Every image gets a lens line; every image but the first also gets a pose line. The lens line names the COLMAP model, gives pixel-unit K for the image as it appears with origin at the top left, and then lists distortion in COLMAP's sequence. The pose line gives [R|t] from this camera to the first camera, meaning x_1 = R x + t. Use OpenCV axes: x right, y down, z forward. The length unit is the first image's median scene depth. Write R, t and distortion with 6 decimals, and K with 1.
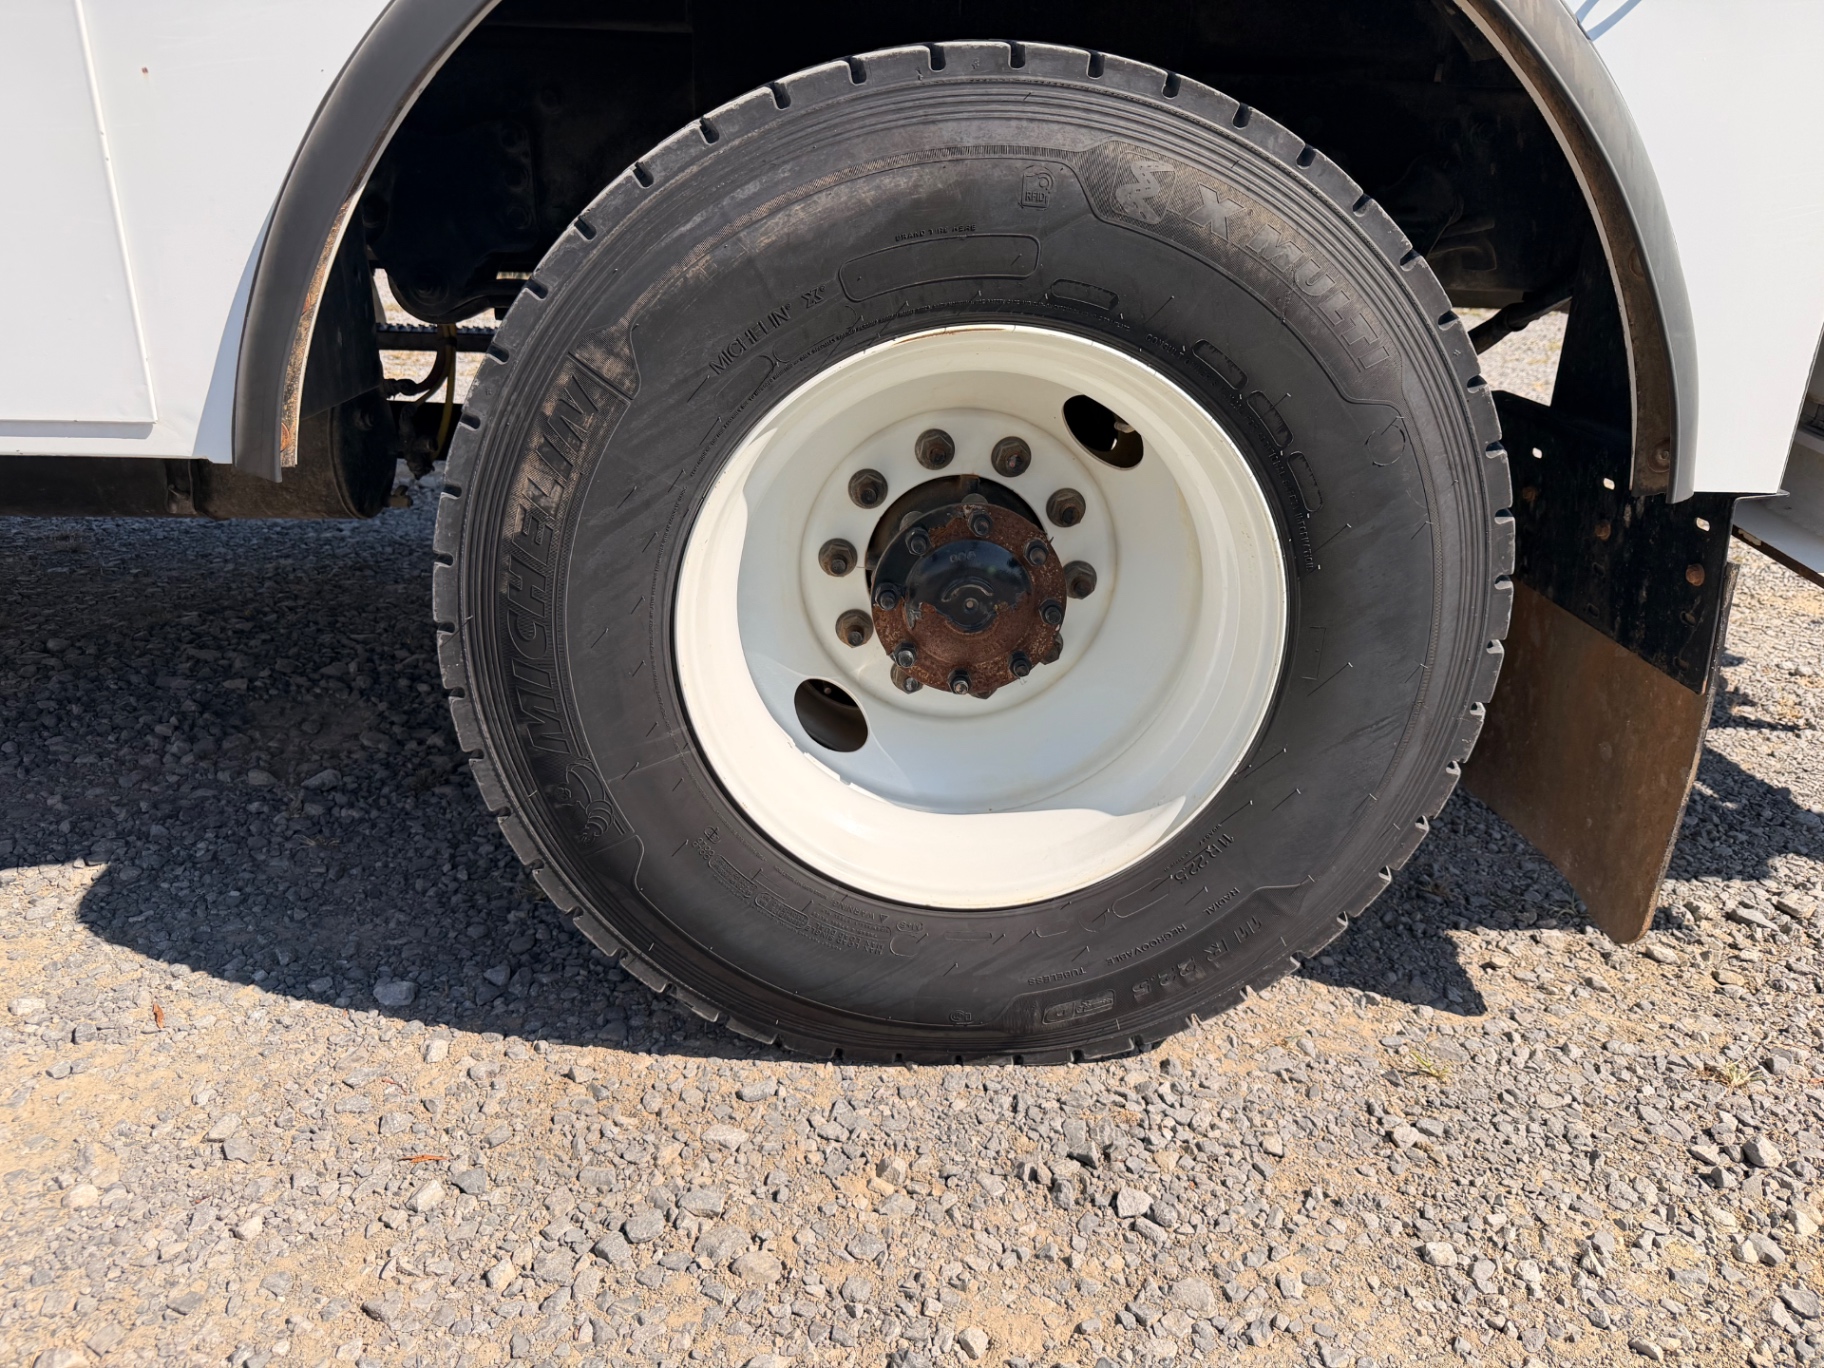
lens RADIAL K [[1265.9, 0, 920.7], [0, 1265.9, 668.0], [0, 0, 1]] dist [0.128651, -0.212941]
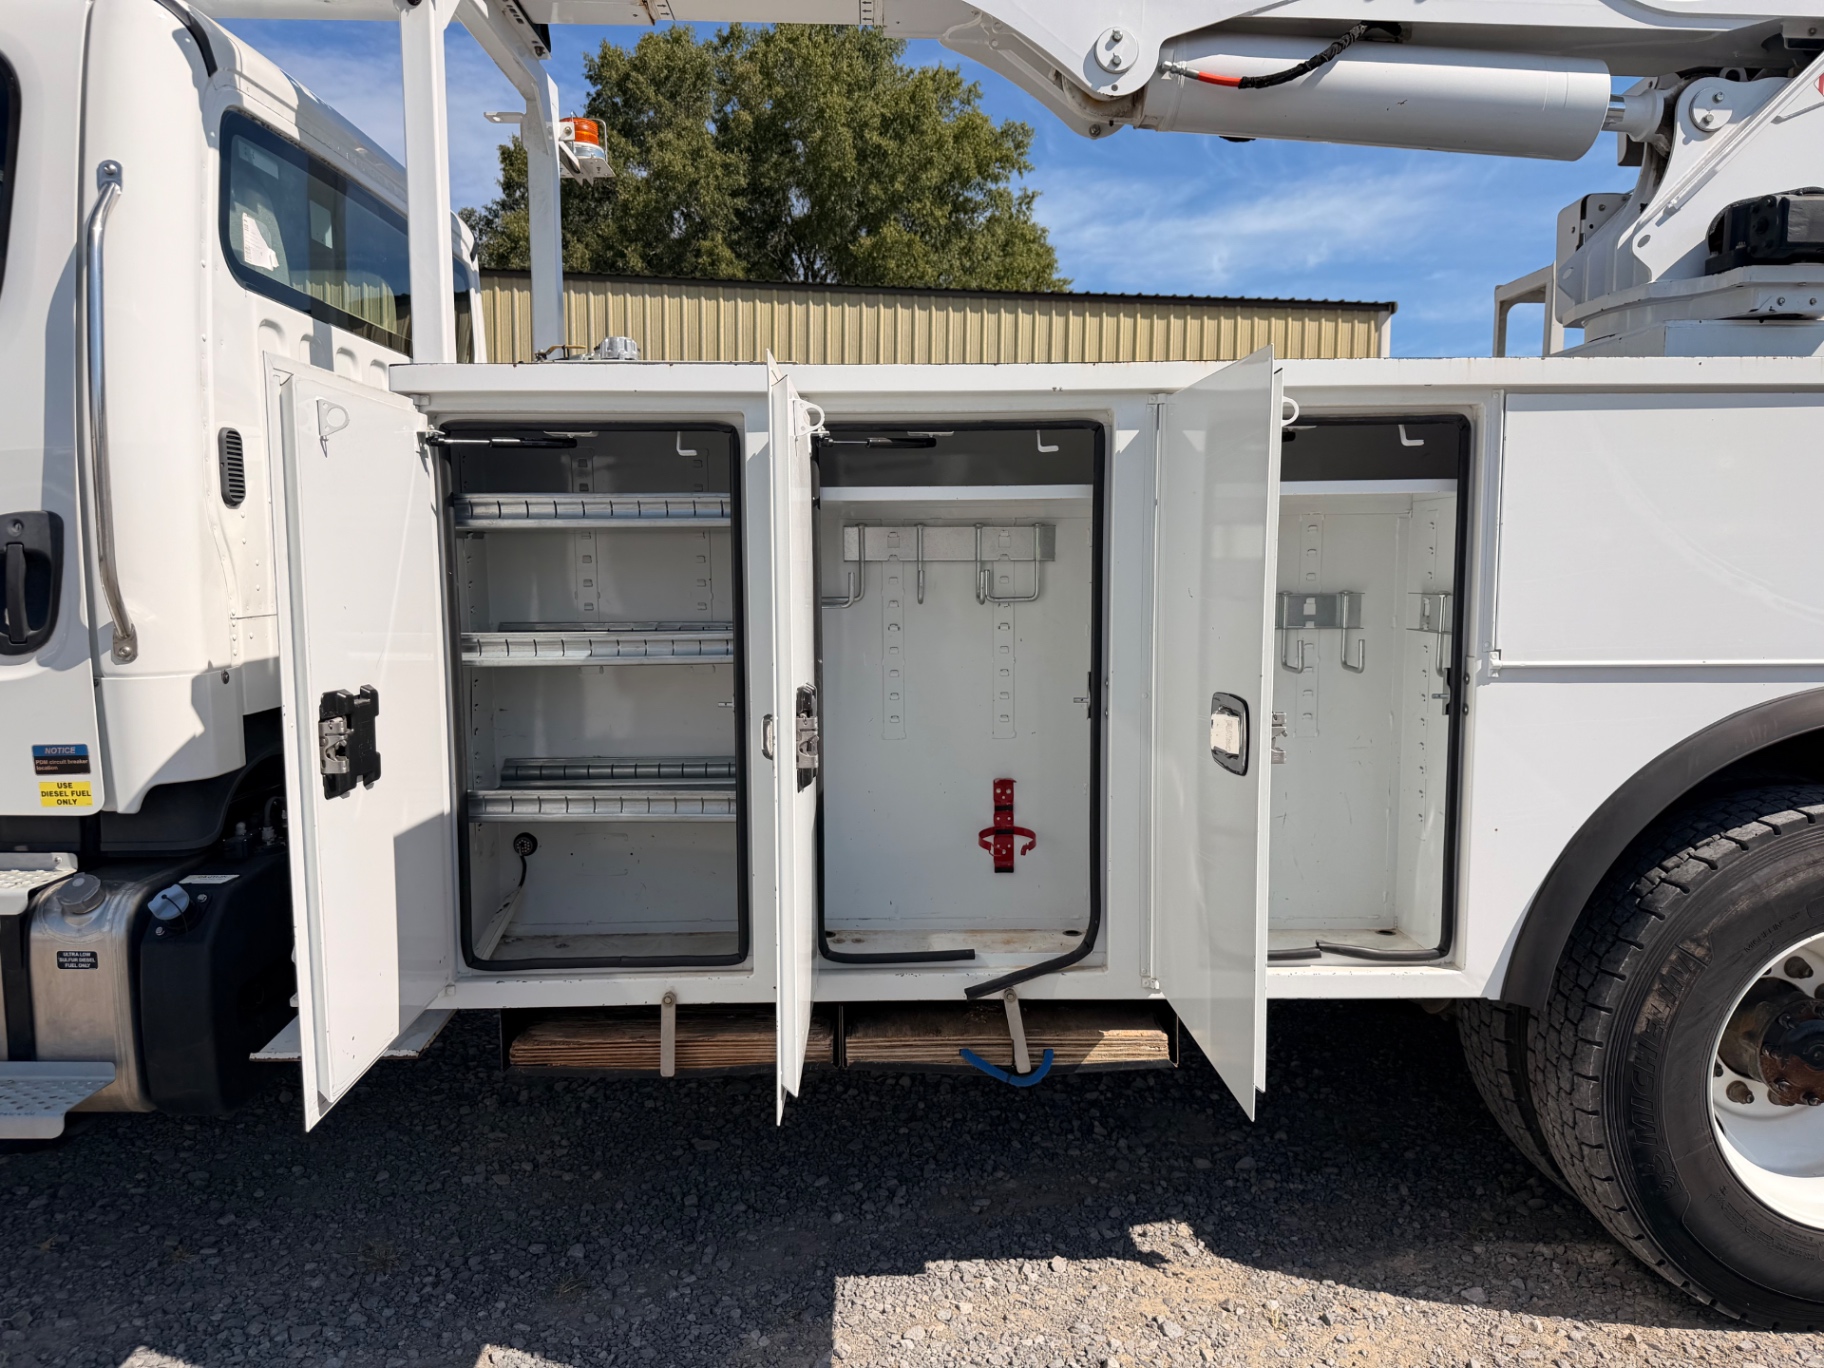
lens RADIAL K [[1275.1, 0, 912.2], [0, 1275.1, 682.5], [0, 0, 1]] dist [0.098220, -0.077594]
pose [[0.999168, -0.036828, -0.017531, -1.434364], [0.030939, 0.964412, -0.262589, -0.130441], [0.026578, 0.261828, 0.964748, -1.197837]]
